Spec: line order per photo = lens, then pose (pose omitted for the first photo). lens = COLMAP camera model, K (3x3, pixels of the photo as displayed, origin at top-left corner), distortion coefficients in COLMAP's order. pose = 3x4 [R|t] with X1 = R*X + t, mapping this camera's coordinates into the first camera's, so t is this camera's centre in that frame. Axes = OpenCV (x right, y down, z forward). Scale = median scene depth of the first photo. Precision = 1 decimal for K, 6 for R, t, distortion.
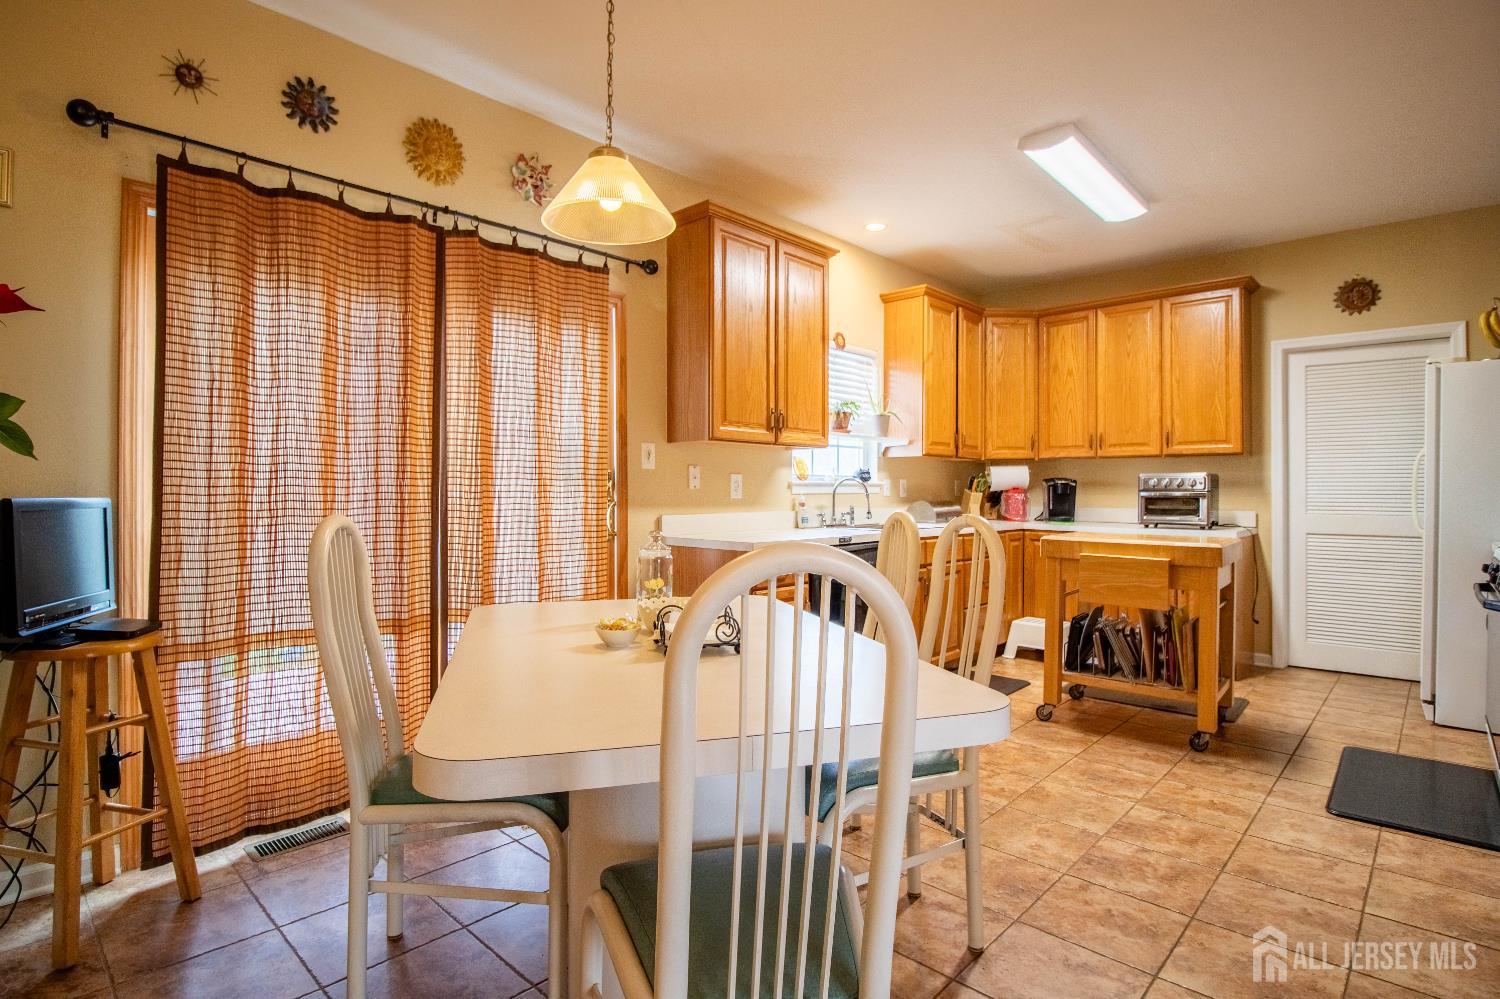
lens RADIAL K [[748.3, 0, 752.8], [0, 748.3, 484.2], [0, 0, 1]] dist [0.002570, -0.018341]
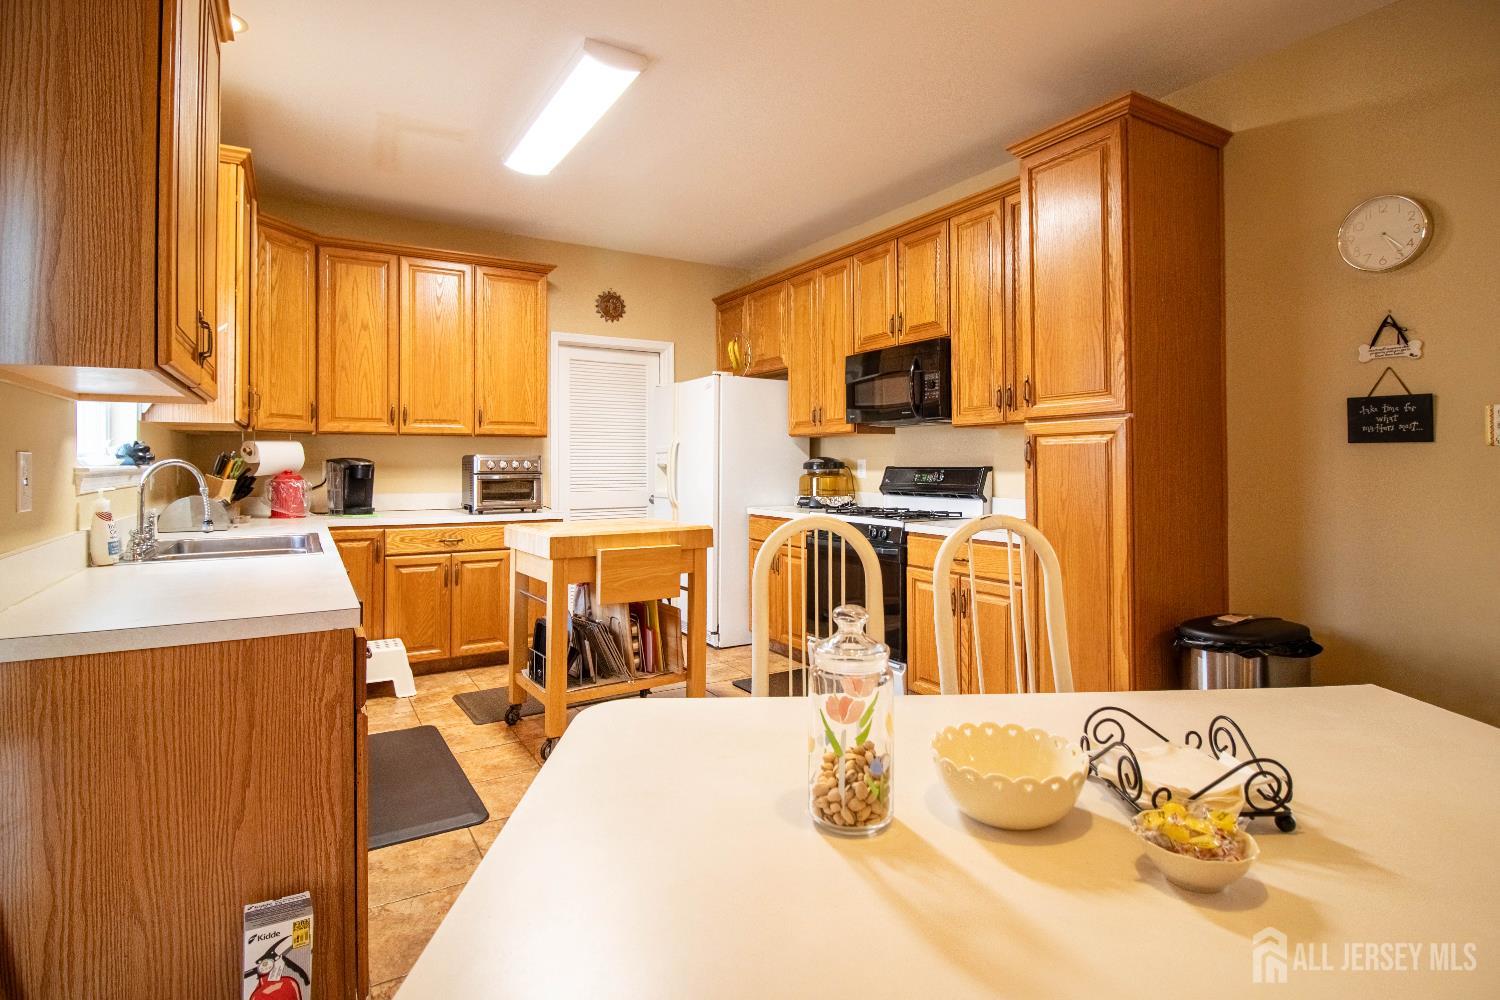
lens RADIAL K [[743.1, 0, 746.8], [0, 743.1, 462.4], [0, 0, 1]] dist [0.000773, -0.017493]
pose [[0.282350, -0.002820, 0.959307, -0.225640], [-0.006015, 0.999971, 0.004709, -0.009981], [-0.959293, -0.007100, 0.282325, 0.388349]]
